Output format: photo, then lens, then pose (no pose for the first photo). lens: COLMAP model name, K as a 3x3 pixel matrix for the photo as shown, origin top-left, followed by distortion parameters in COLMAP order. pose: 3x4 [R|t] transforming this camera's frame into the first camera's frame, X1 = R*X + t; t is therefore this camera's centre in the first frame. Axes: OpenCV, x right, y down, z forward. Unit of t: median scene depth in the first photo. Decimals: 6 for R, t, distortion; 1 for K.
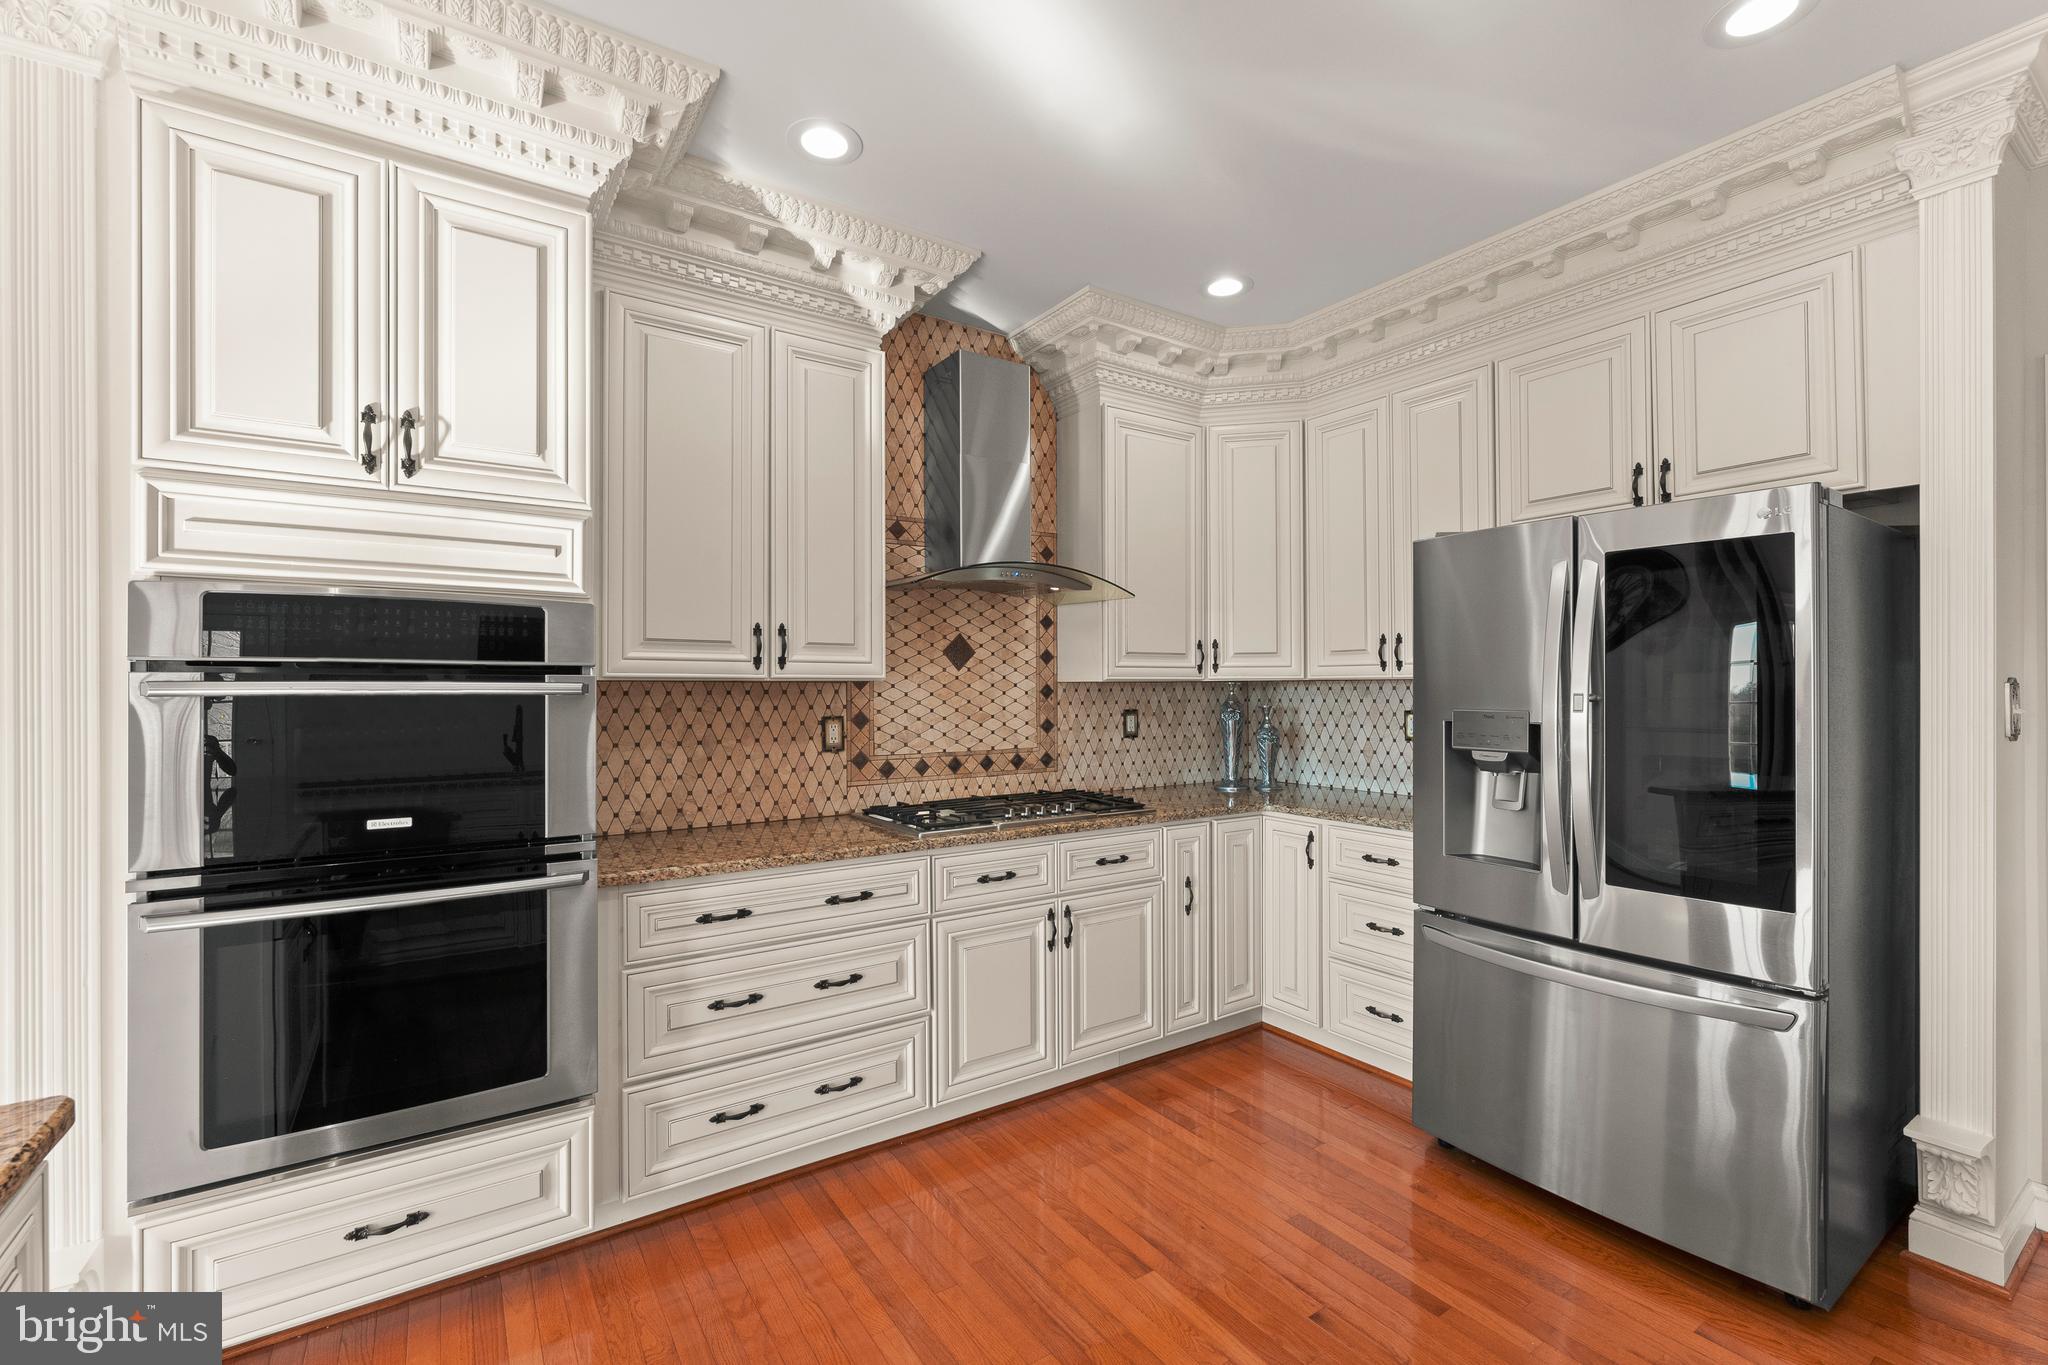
lens RADIAL K [[873.0, 0, 1028.8], [0, 873.0, 683.4], [0, 0, 1]] dist [-0.001026, -0.000929]
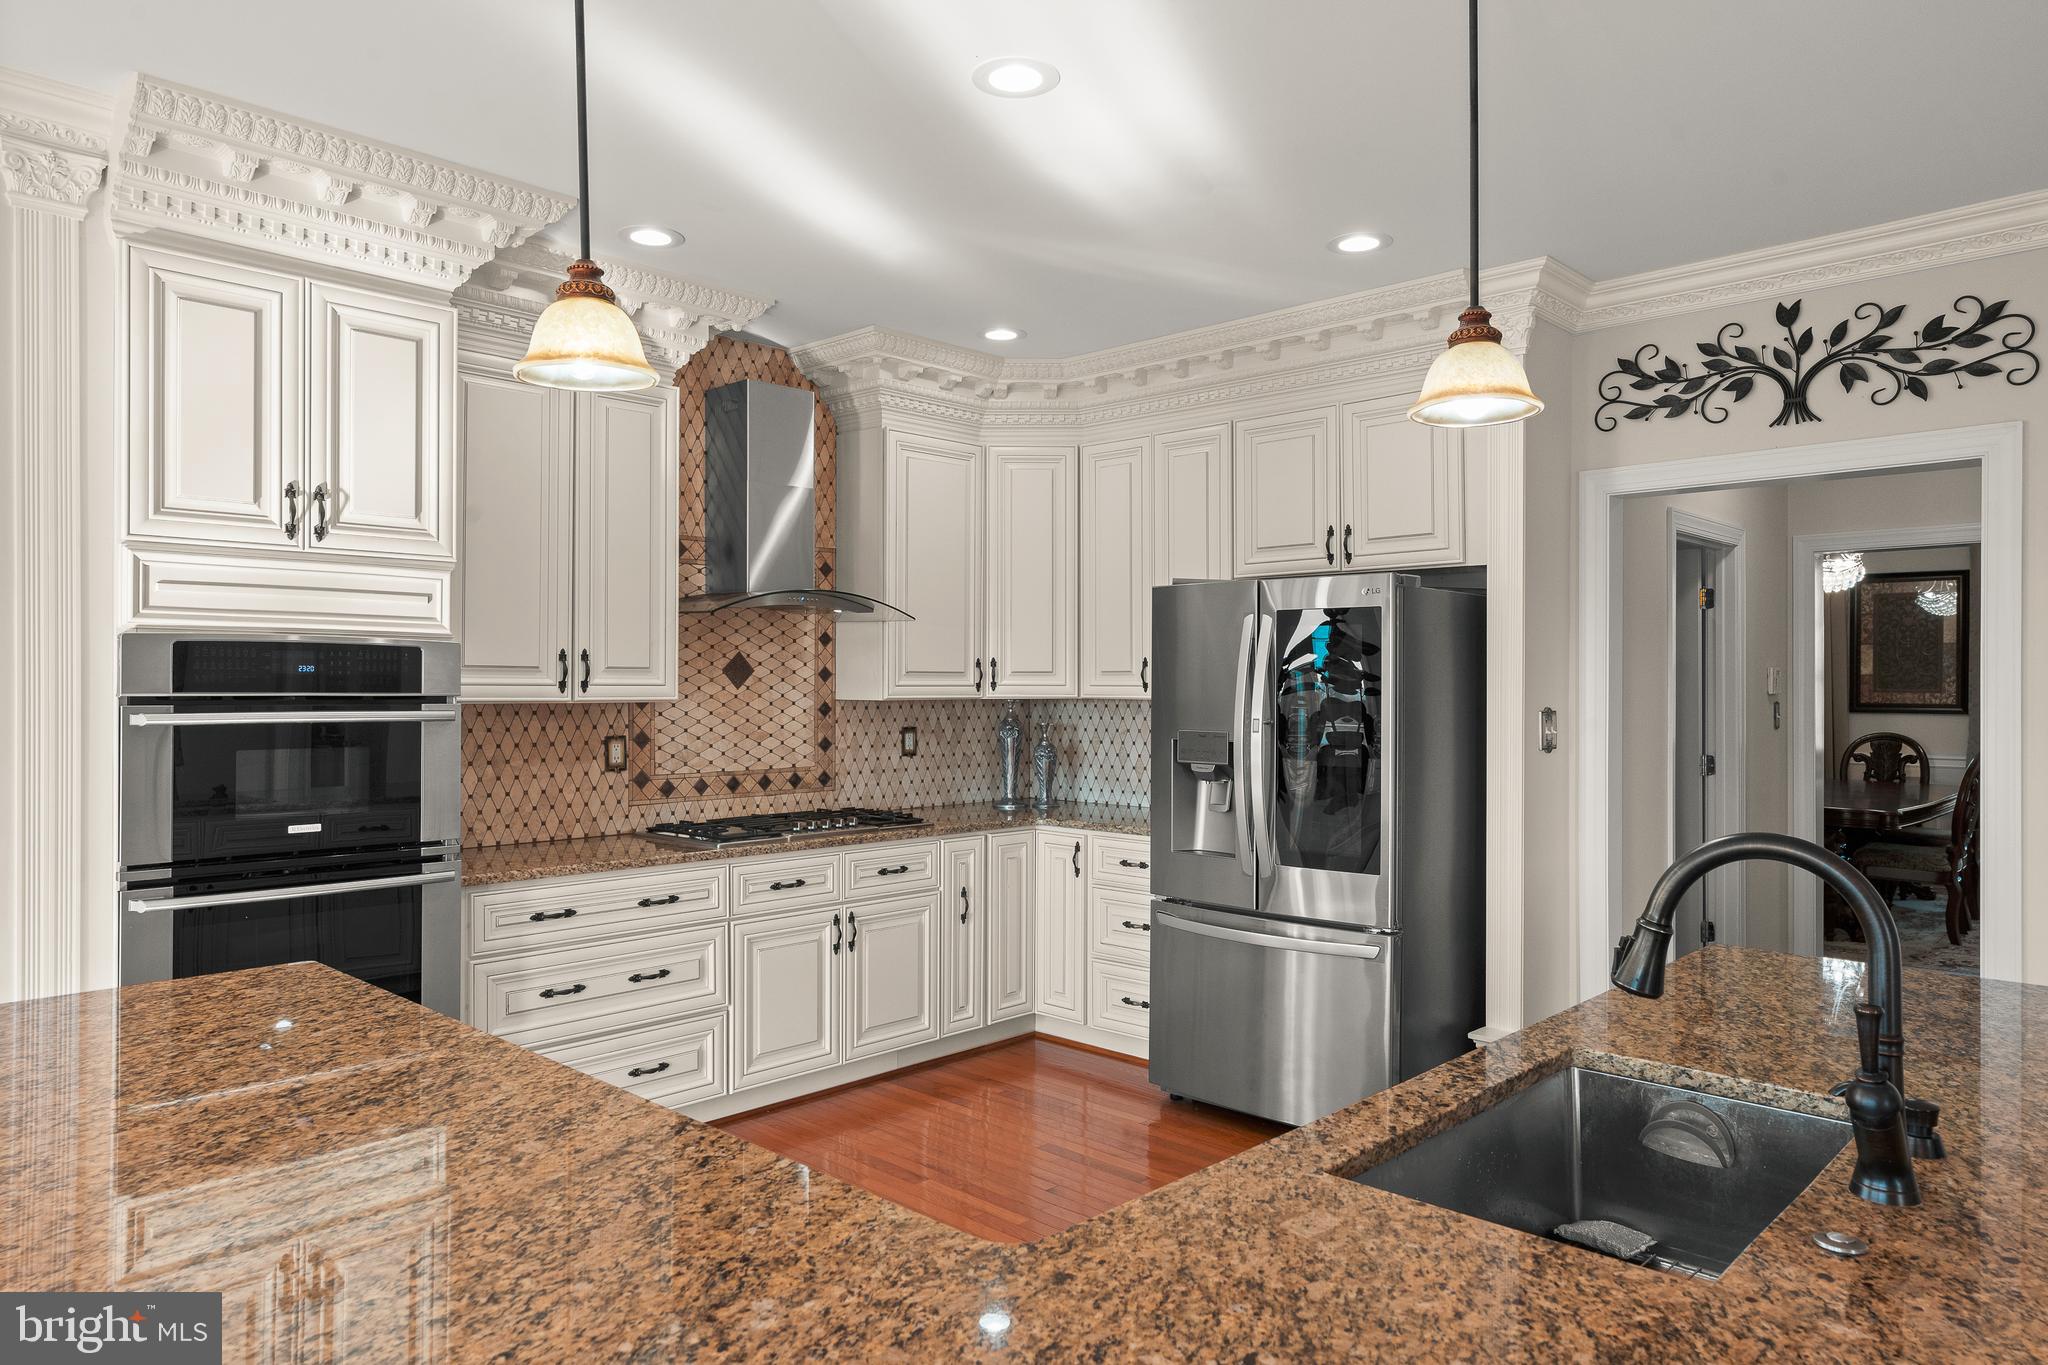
lens RADIAL K [[1313.0, 0, 1031.8], [0, 1313.0, 678.6], [0, 0, 1]] dist [-0.001401, 0.000399]
pose [[0.976419, 0.006389, 0.215788, -0.086113], [-0.006400, 0.999979, -0.000650, -0.031521], [-0.215788, -0.000746, 0.976440, -0.599680]]
